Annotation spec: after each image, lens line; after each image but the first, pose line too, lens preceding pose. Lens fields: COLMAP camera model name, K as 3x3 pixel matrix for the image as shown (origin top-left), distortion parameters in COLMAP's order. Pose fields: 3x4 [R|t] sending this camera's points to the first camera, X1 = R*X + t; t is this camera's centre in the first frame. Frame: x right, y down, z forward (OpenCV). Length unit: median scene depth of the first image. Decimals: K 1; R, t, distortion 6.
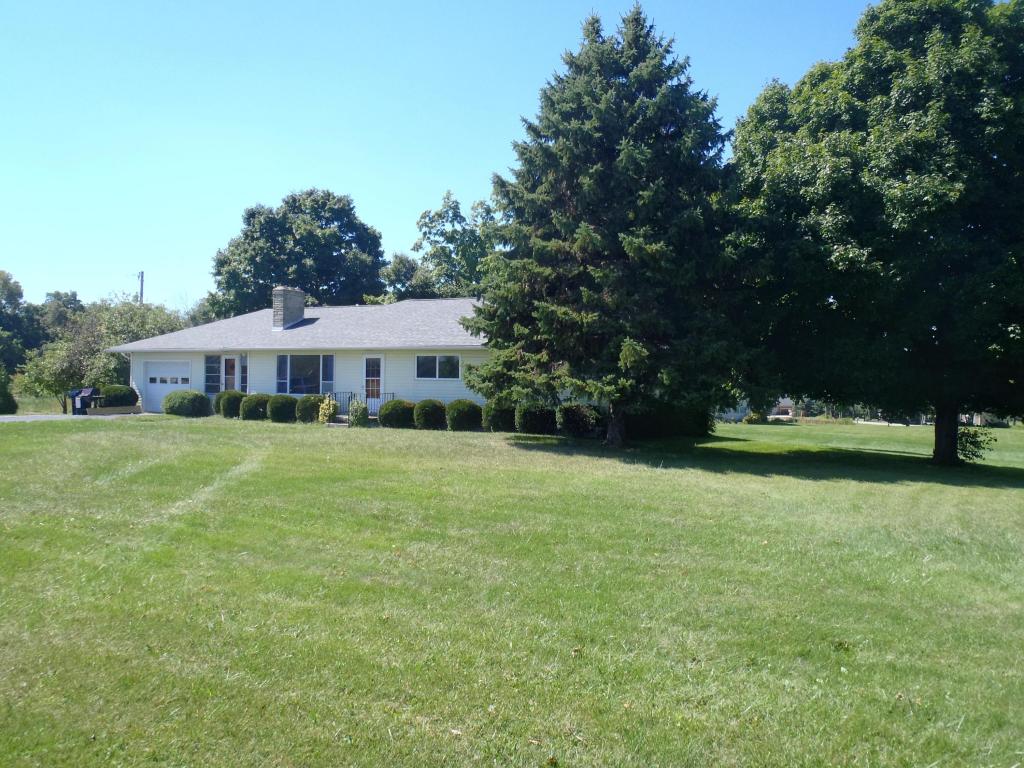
lens RADIAL K [[888.2, 0, 511.1], [0, 888.2, 354.0], [0, 0, 1]] dist [0.007390, 0.003149]
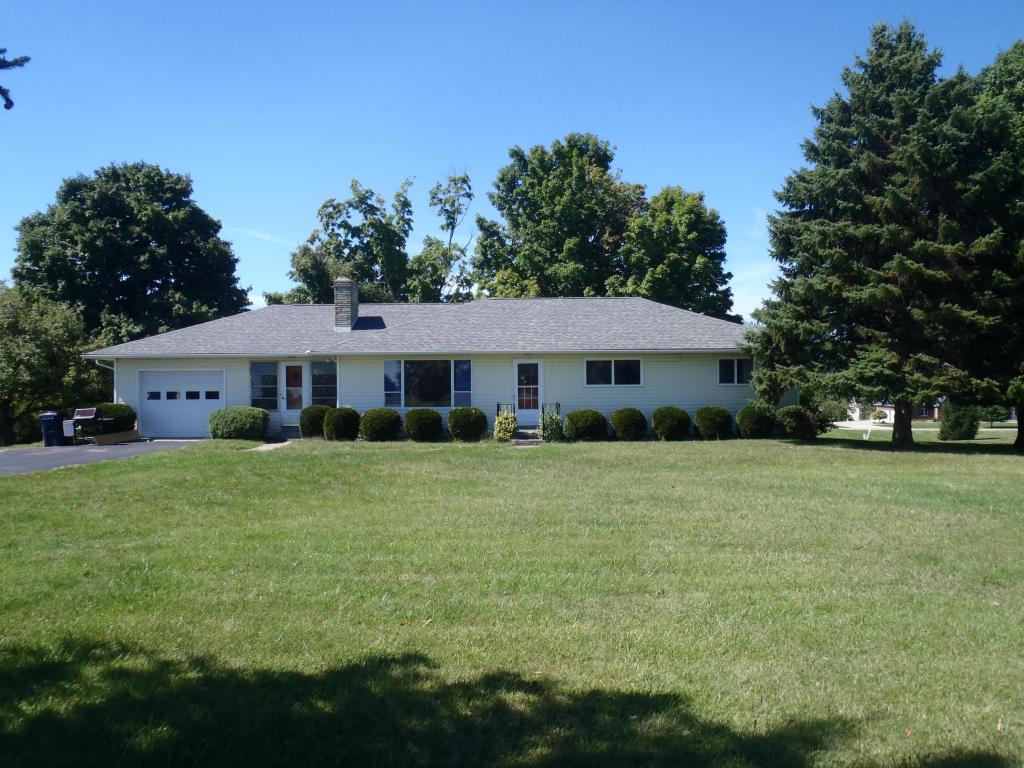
lens RADIAL K [[825.2, 0, 512.0], [0, 825.2, 384.0], [0, 0, 1]] dist [0.005854, 0.004241]
pose [[0.890155, -0.023334, 0.455060, -0.501776], [0.007950, 0.999331, 0.035690, -0.003554], [-0.455588, -0.028152, 0.889745, 0.260185]]
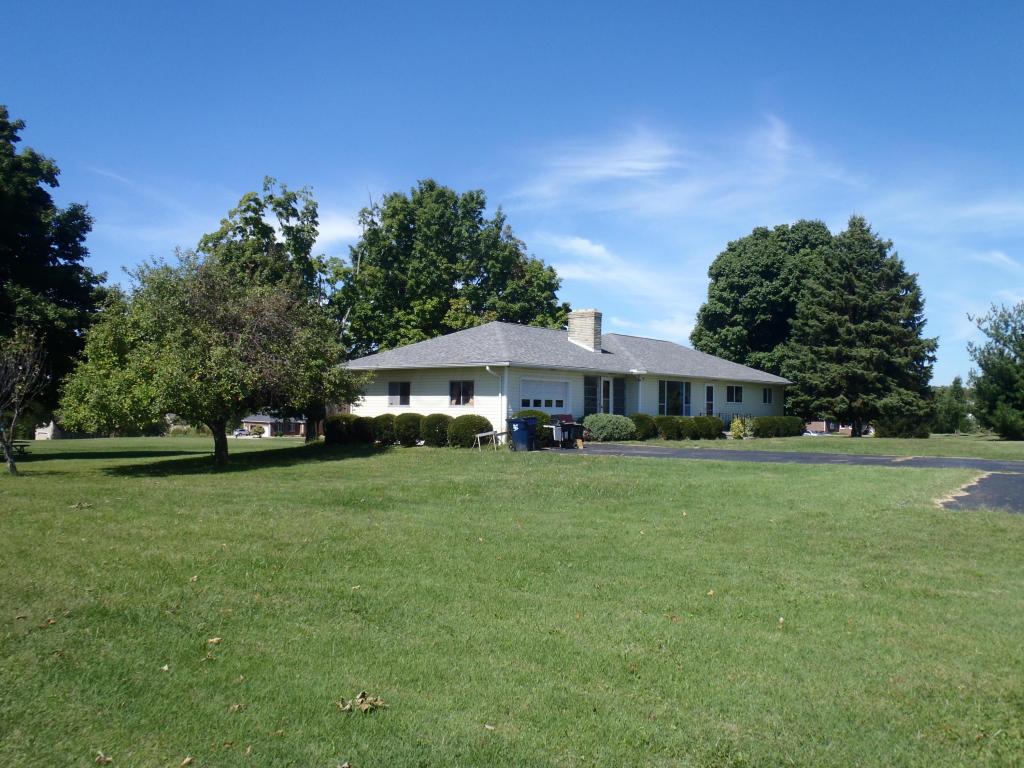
lens RADIAL K [[825.2, 0, 512.0], [0, 825.2, 384.0], [0, 0, 1]] dist [0.005854, 0.004241]
pose [[0.212058, 0.011698, 0.977187, -1.265008], [-0.042817, 0.999079, -0.002668, 0.016594], [-0.976319, -0.041275, 0.212363, 0.951398]]
